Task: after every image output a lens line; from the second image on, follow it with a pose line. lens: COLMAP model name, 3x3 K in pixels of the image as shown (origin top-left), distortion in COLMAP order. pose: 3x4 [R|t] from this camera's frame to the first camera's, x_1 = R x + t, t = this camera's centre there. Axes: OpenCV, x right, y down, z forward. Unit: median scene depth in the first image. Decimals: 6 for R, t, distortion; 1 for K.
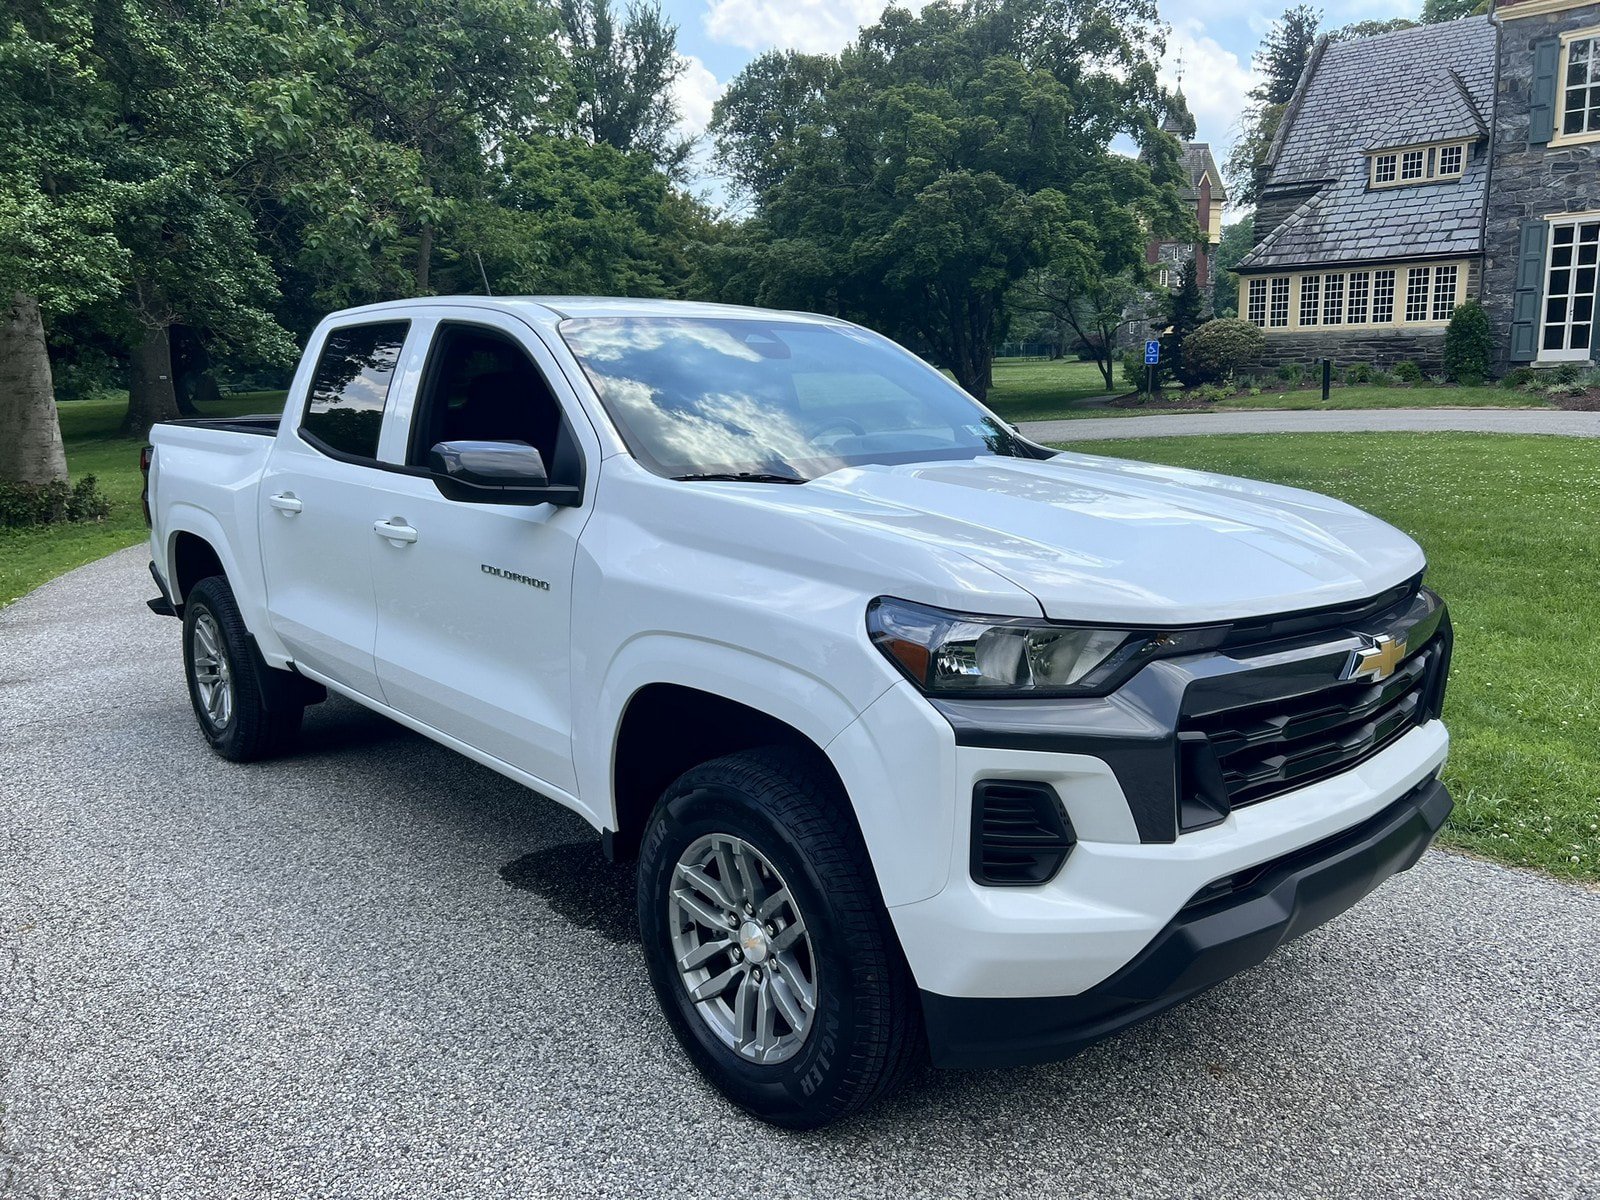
lens RADIAL K [[1245.0, 0, 807.9], [0, 1245.0, 590.1], [0, 0, 1]] dist [0.036689, -0.053530]
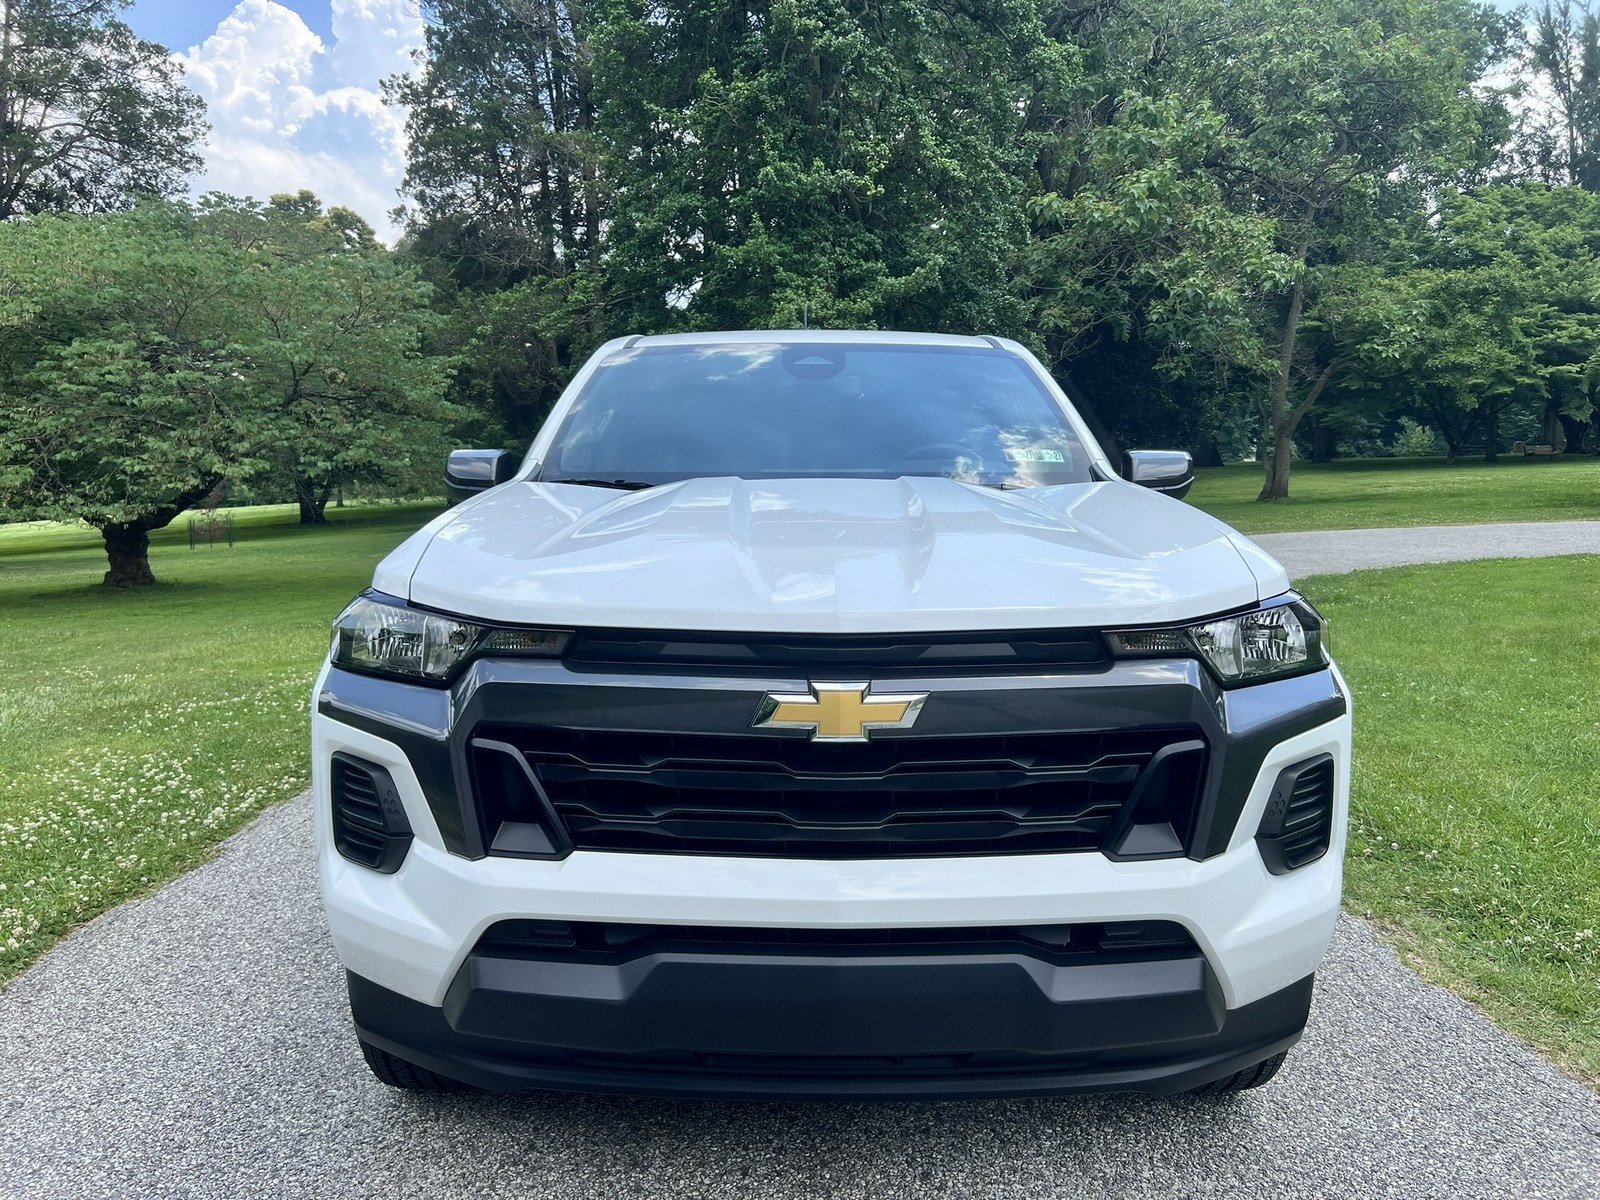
lens RADIAL K [[1245.0, 0, 807.9], [0, 1245.0, 590.1], [0, 0, 1]] dist [0.036689, -0.053530]
pose [[0.738150, 0.078534, -0.670050, 1.025578], [-0.119007, 0.992784, -0.014741, -0.006967], [0.664057, 0.090622, 0.742170, 0.463173]]
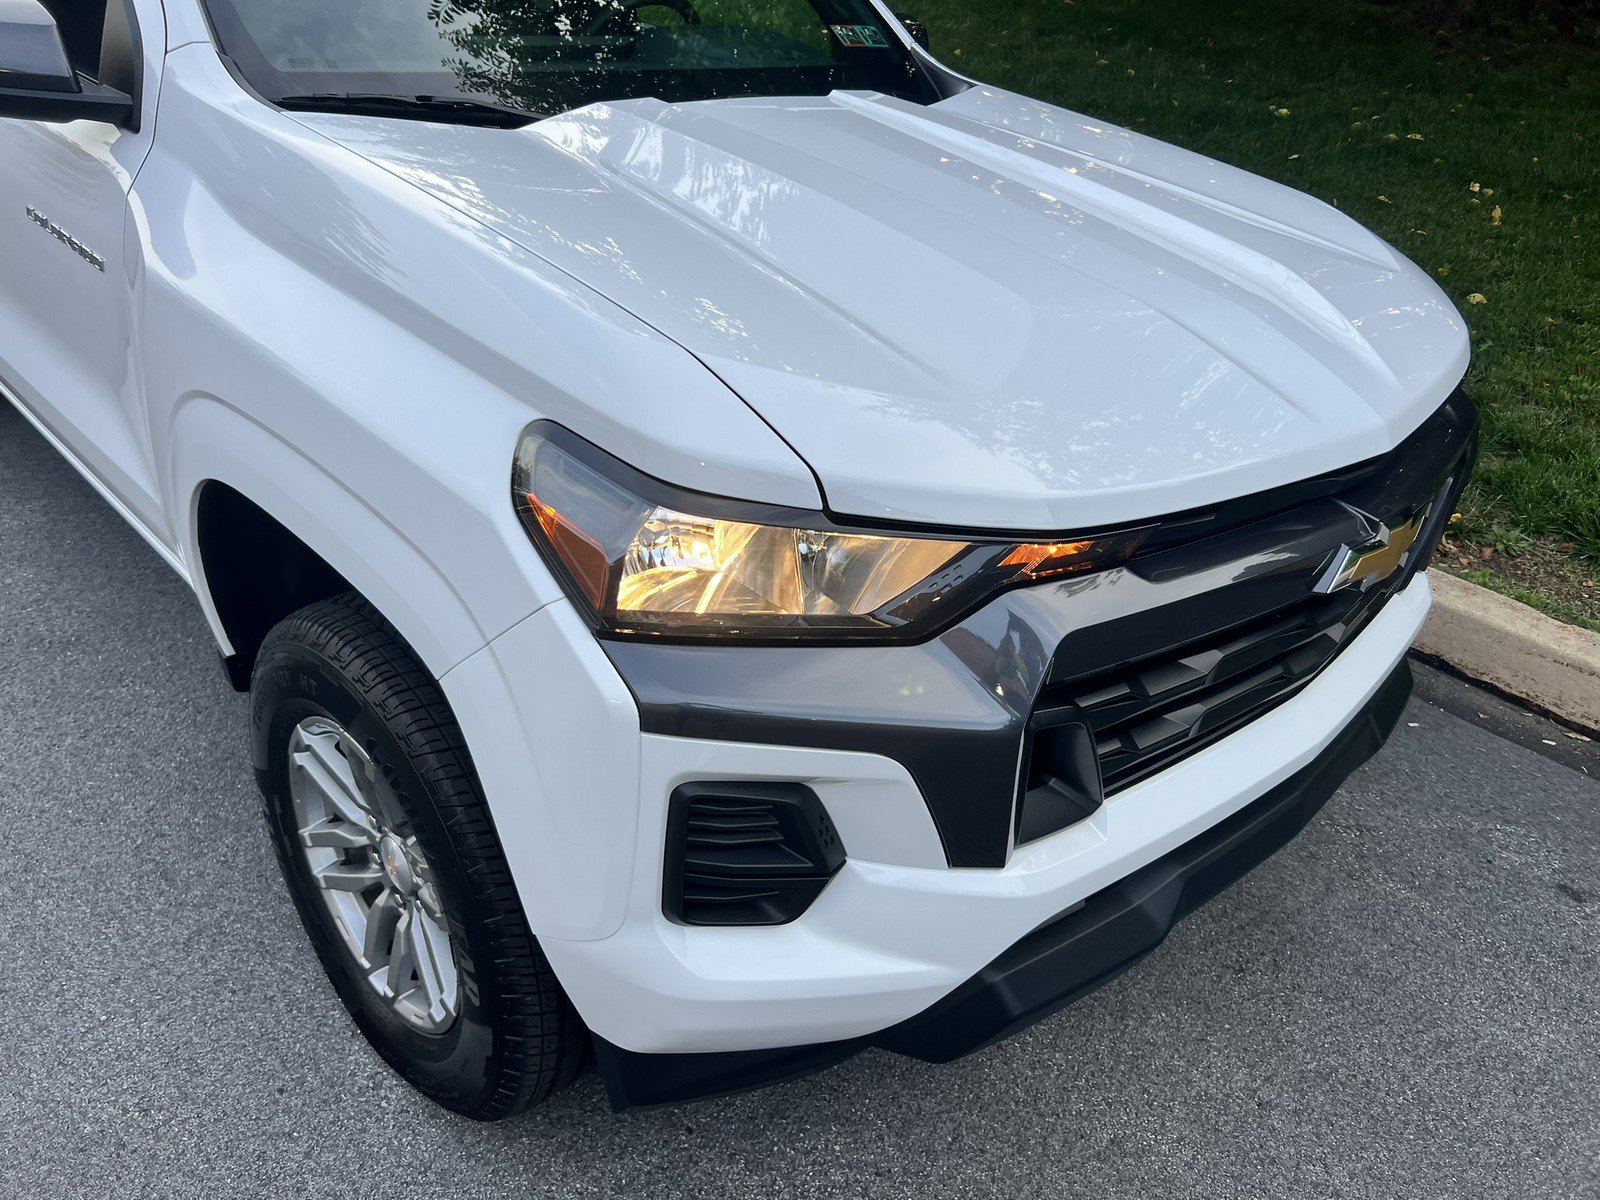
lens RADIAL K [[1223.6, 0, 791.9], [0, 1223.6, 630.3], [0, 0, 1]] dist [0.021903, 0.003734]
pose [[0.996083, 0.060824, 0.064175, 0.139686], [-0.080089, 0.928198, 0.363366, -0.116436], [-0.037465, -0.367083, 0.929434, 0.471466]]
